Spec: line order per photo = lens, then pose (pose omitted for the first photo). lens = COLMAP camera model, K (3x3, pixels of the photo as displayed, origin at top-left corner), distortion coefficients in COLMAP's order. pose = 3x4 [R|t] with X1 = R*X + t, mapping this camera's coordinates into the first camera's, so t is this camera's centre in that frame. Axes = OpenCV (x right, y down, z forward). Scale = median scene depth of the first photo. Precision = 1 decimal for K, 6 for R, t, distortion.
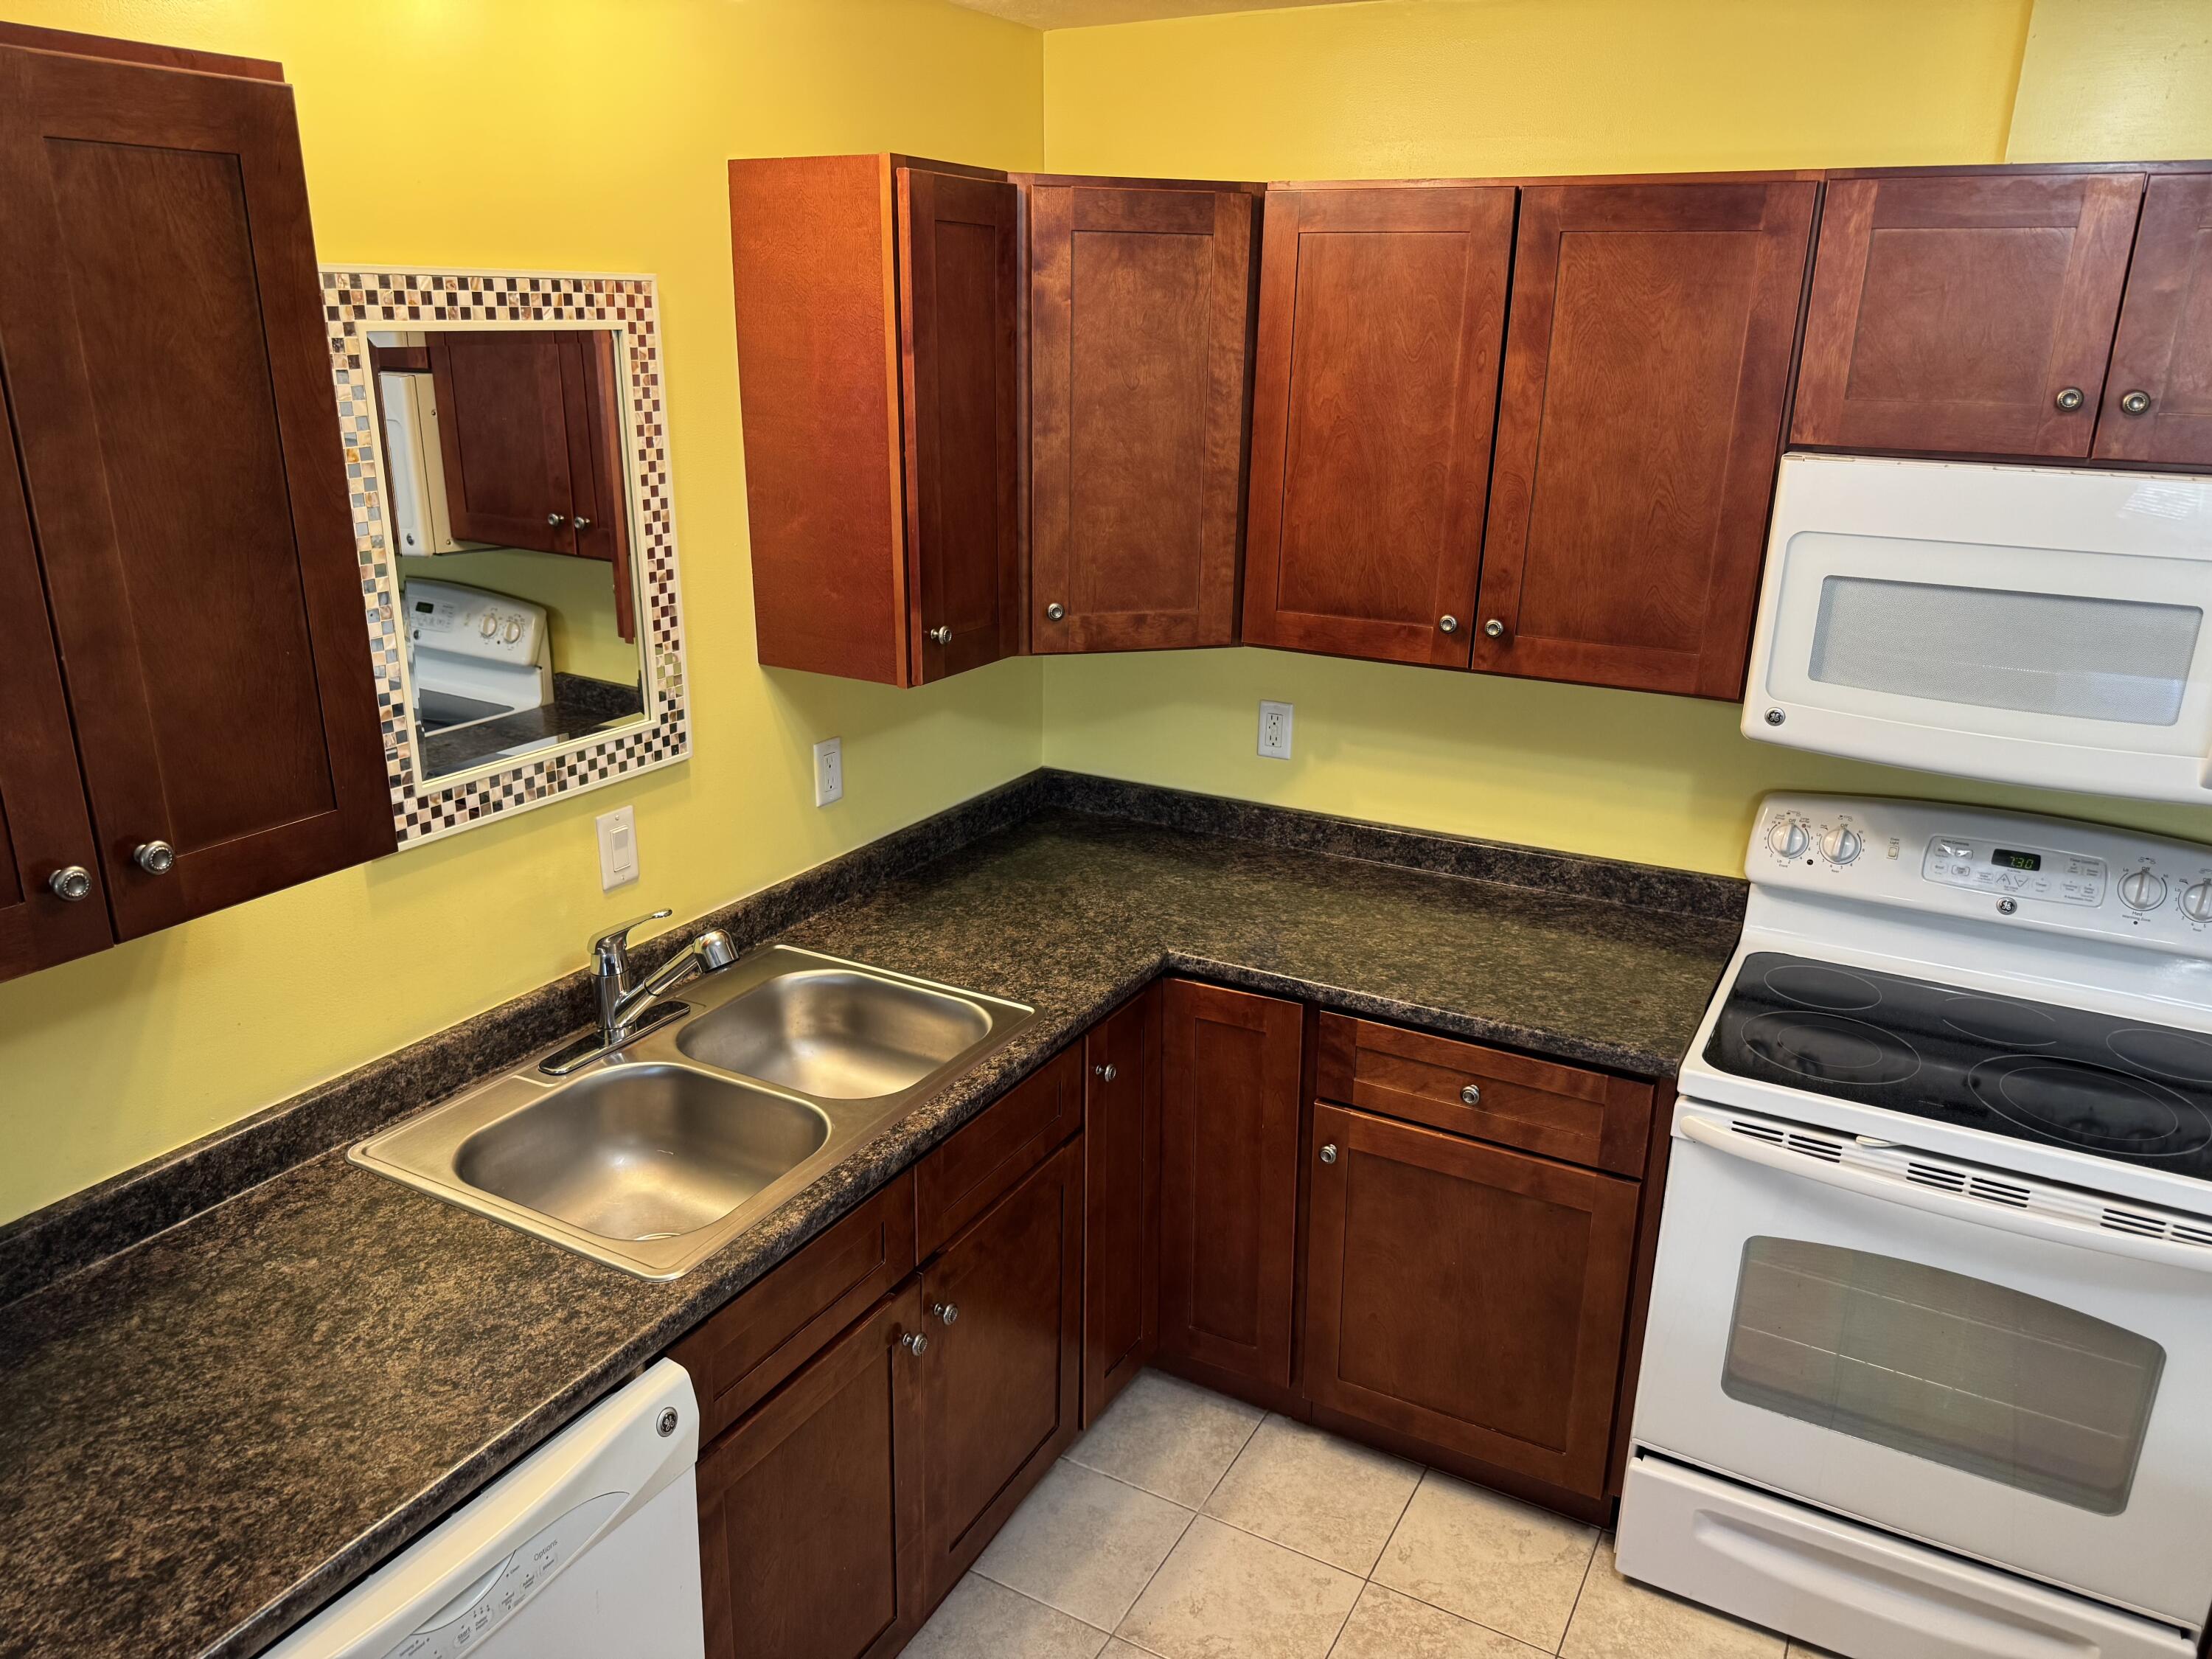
lens RADIAL K [[1598.3, 0, 1091.5], [0, 1598.3, 838.5], [0, 0, 1]] dist [0.002683, -0.010883]
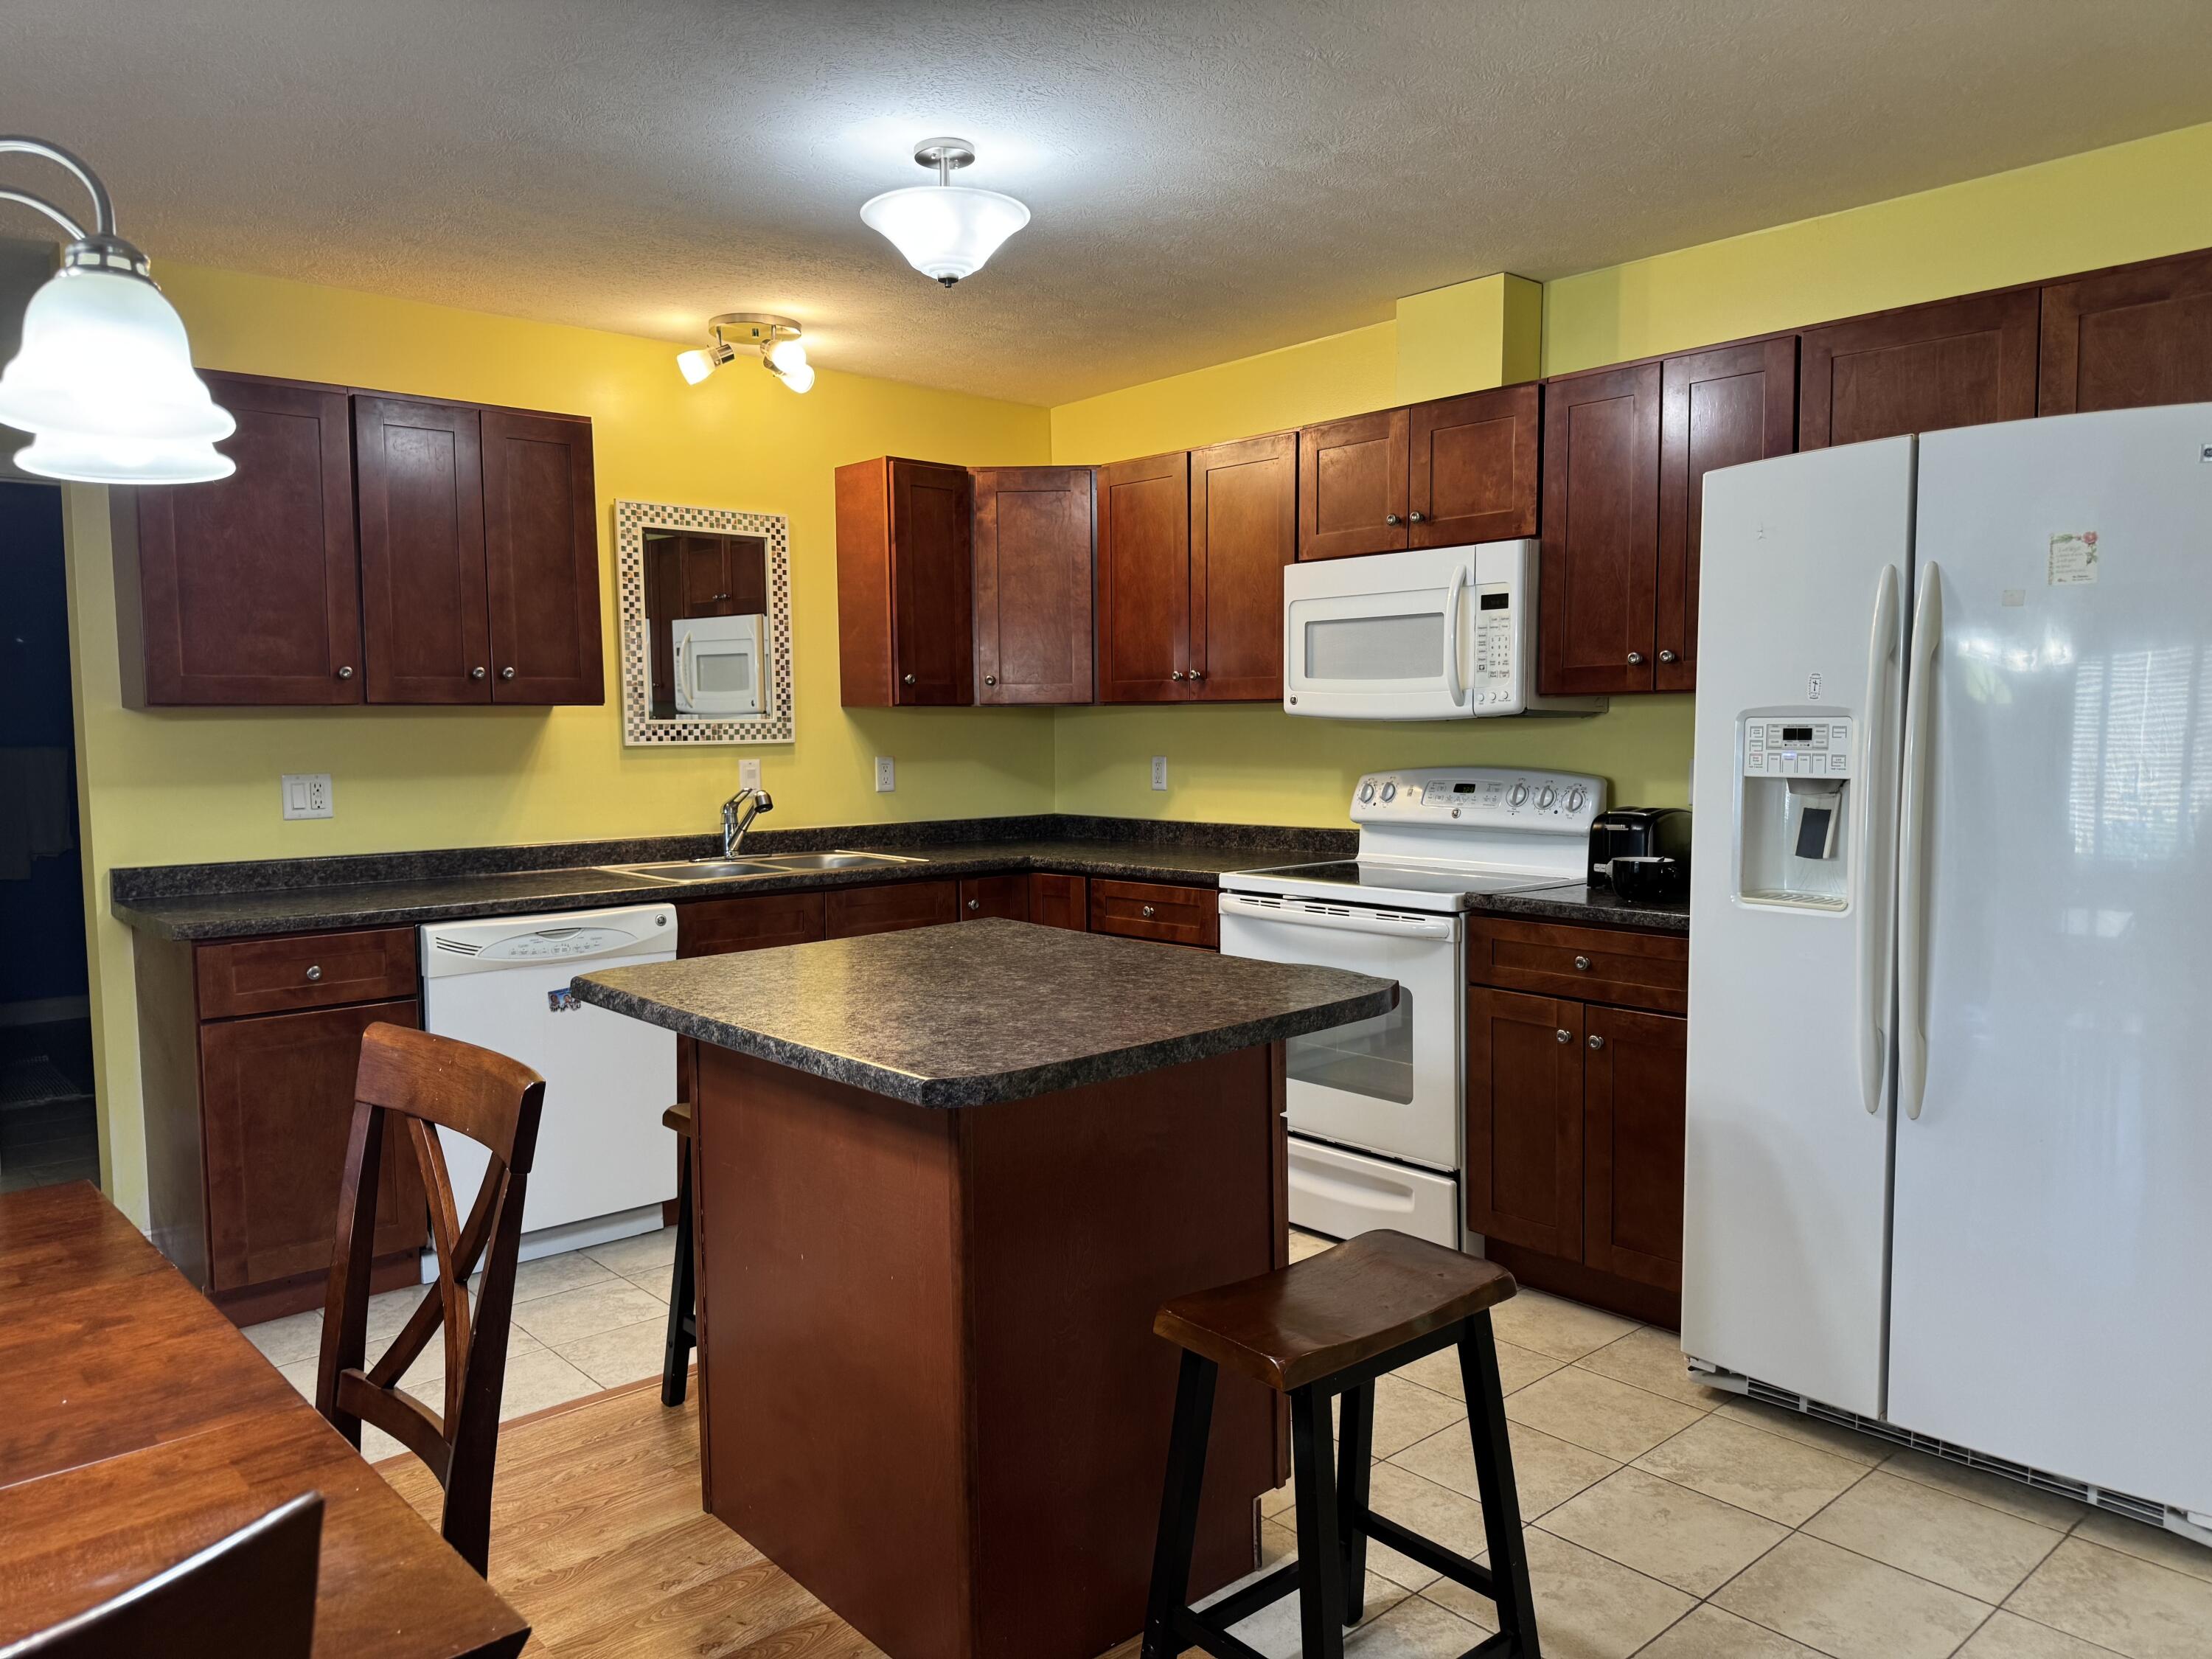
lens RADIAL K [[1598.3, 0, 1119.7], [0, 1598.3, 830.3], [0, 0, 1]] dist [0.002683, -0.010883]
pose [[0.946318, 0.000747, -0.323236, 0.854843], [-0.082120, 0.967743, -0.238182, 0.544363], [0.312631, 0.251940, 0.915854, -0.750934]]
